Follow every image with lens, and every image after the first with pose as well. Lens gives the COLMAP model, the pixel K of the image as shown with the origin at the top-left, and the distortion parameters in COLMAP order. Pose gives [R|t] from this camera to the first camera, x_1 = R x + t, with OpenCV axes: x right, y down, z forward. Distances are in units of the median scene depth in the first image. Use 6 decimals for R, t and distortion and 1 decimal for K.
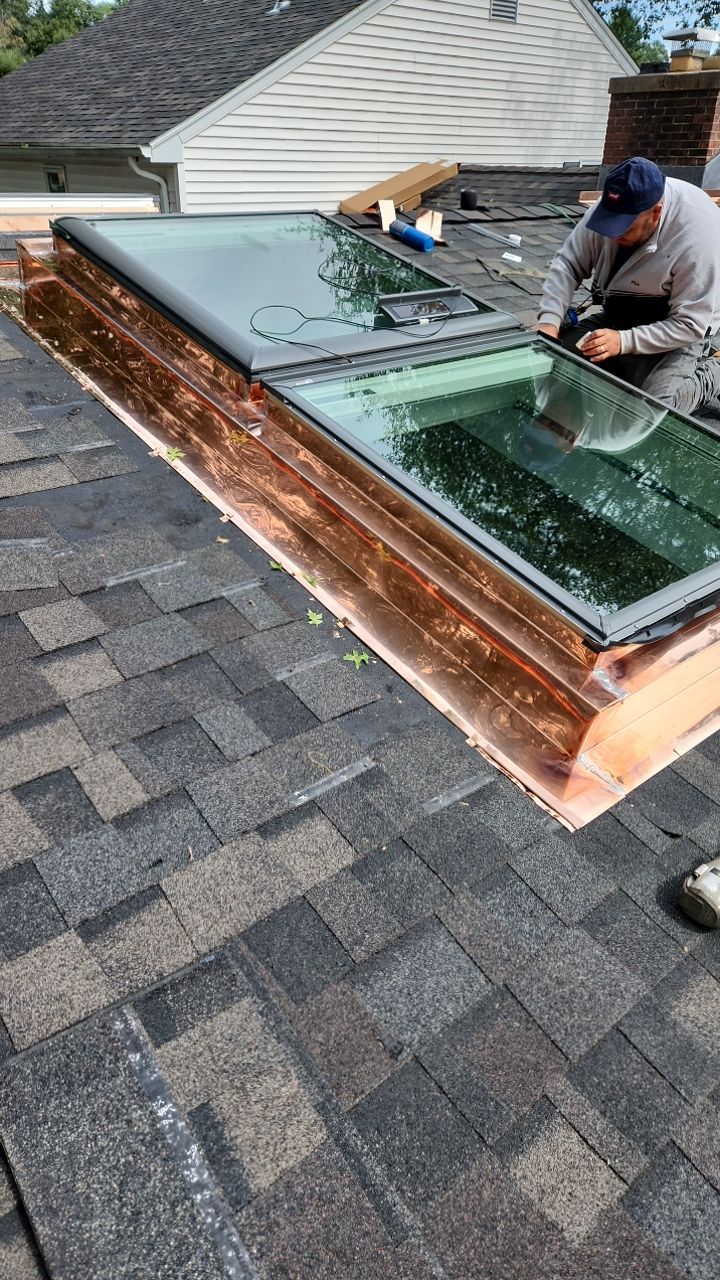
lens RADIAL K [[861.9, 0, 362.5], [0, 861.9, 636.6], [0, 0, 1]] dist [0.085707, -0.069880]
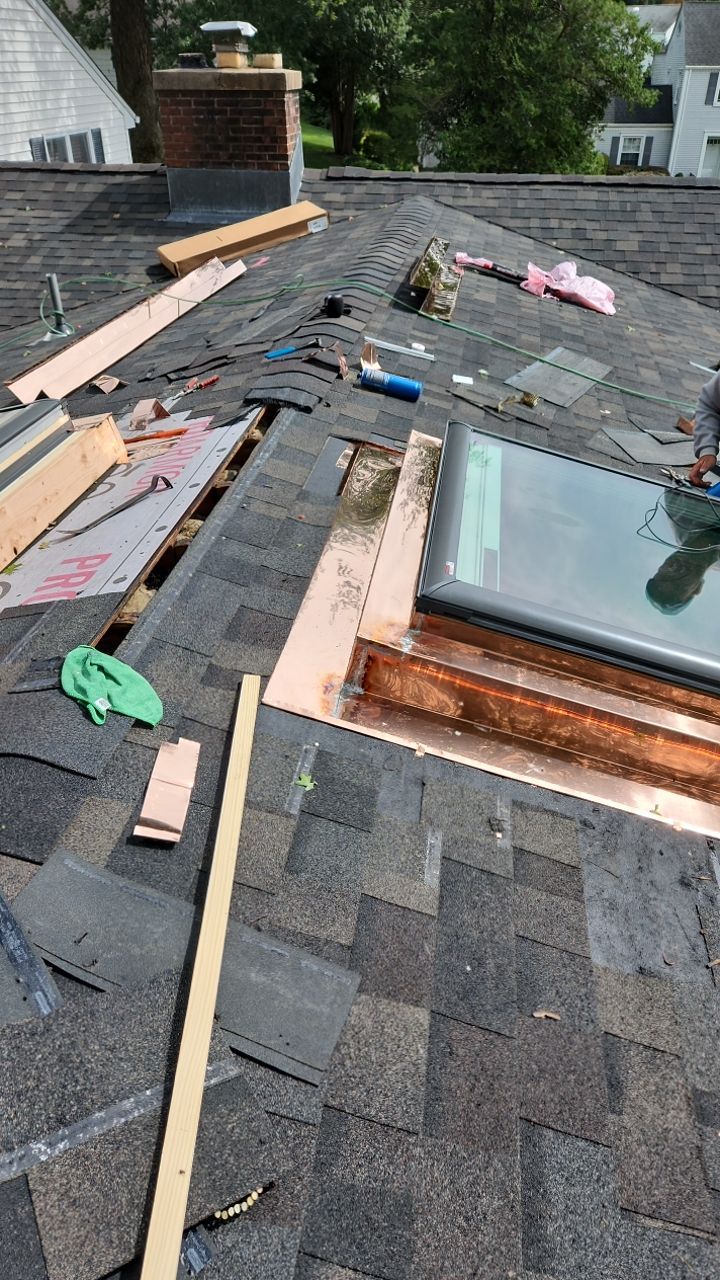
lens RADIAL K [[861.9, 0, 364.2], [0, 861.9, 650.3], [0, 0, 1]] dist [0.085707, -0.069880]
pose [[0.752095, -0.380400, 0.538190, -0.745514], [0.326740, 0.924403, 0.196777, -0.544370], [-0.572358, 0.027854, 0.819530, 0.436162]]
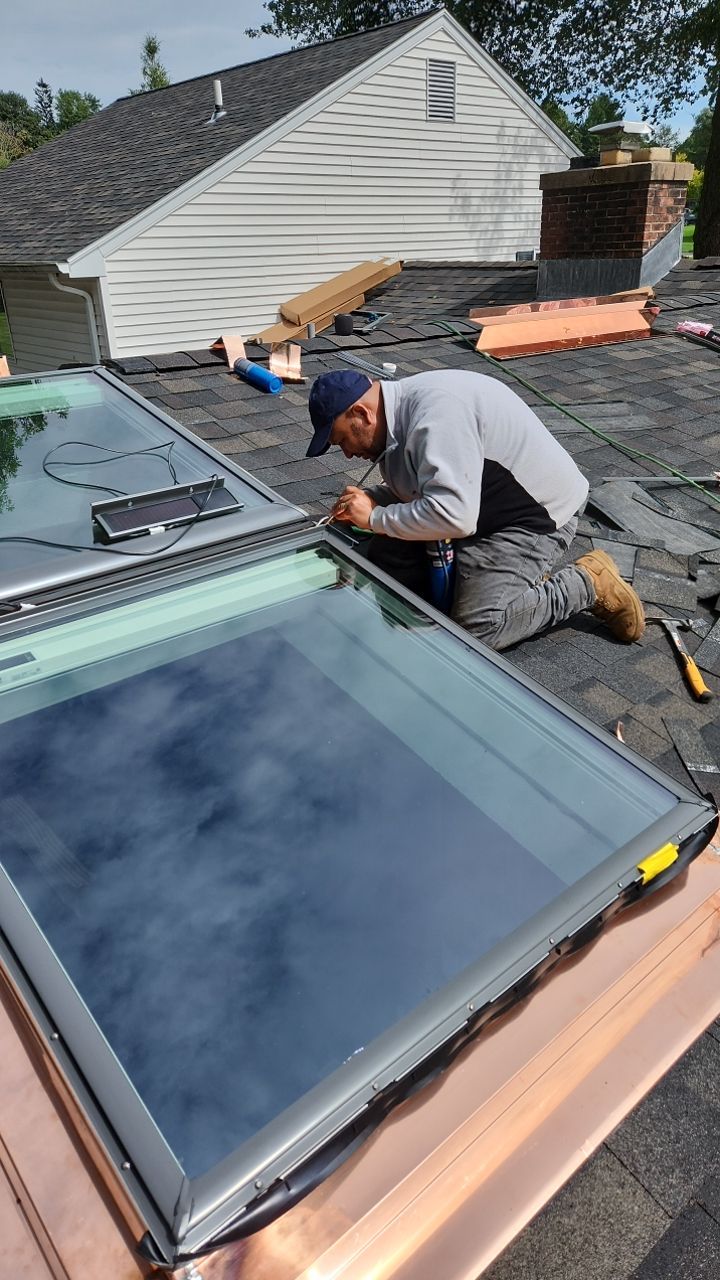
lens RADIAL K [[861.9, 0, 374.8], [0, 861.9, 620.6], [0, 0, 1]] dist [0.085707, -0.069880]
pose [[0.999053, -0.043101, -0.006028, 0.231458], [0.042391, 0.995092, -0.089412, -0.183171], [0.009852, 0.089072, 0.995976, 0.223343]]
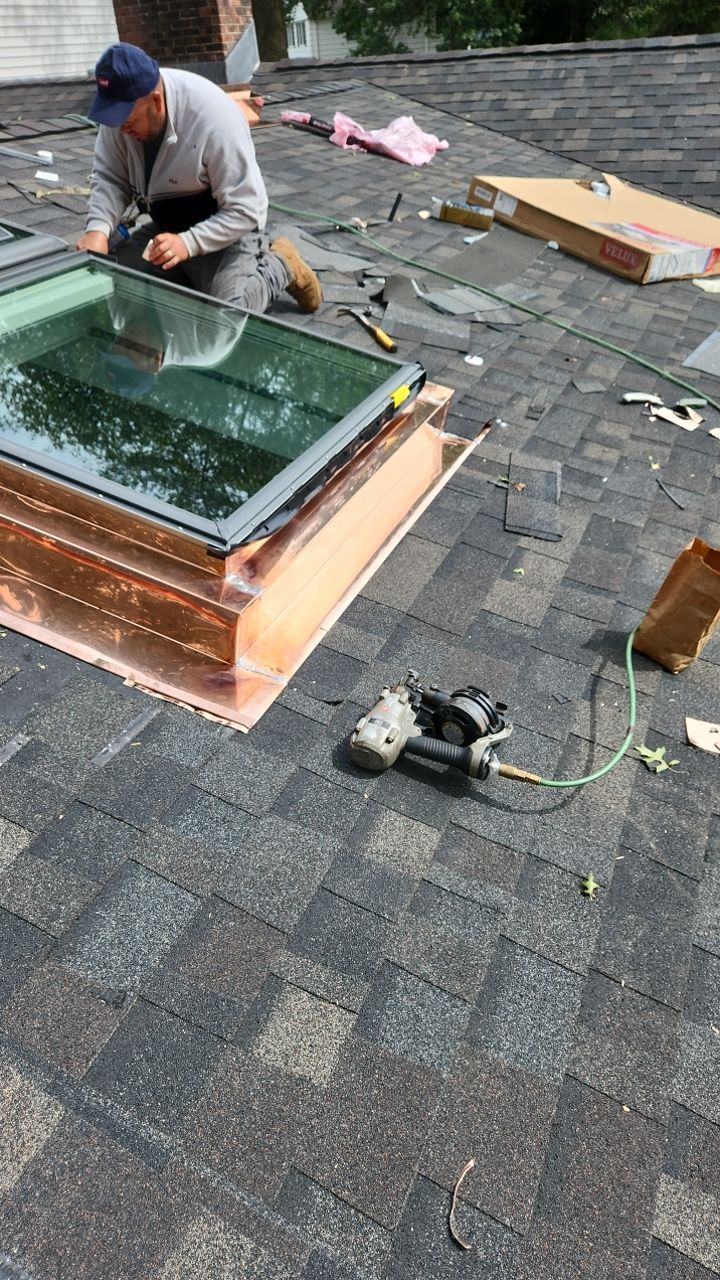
lens RADIAL K [[861.9, 0, 365.5], [0, 861.9, 635.4], [0, 0, 1]] dist [0.085707, -0.069880]
pose [[0.896992, -0.304141, 0.320785, 0.036366], [0.278864, 0.952394, 0.123209, 0.013440], [-0.342987, -0.021062, 0.939104, -0.007178]]
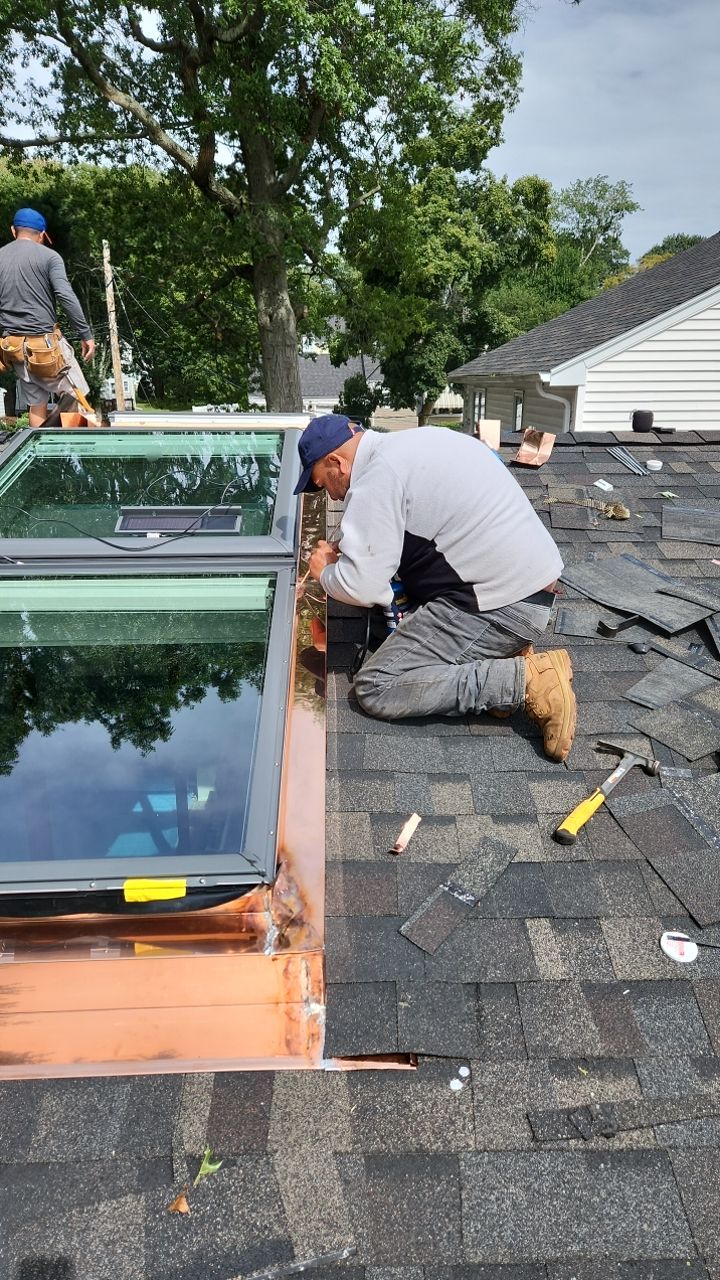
lens RADIAL K [[861.9, 0, 367.7], [0, 861.9, 639.8], [0, 0, 1]] dist [0.085707, -0.069880]
pose [[0.787000, 0.171274, -0.592703, 0.719013], [-0.292099, 0.949637, -0.113435, -0.193683], [0.543424, 0.262401, 0.797393, 0.371127]]
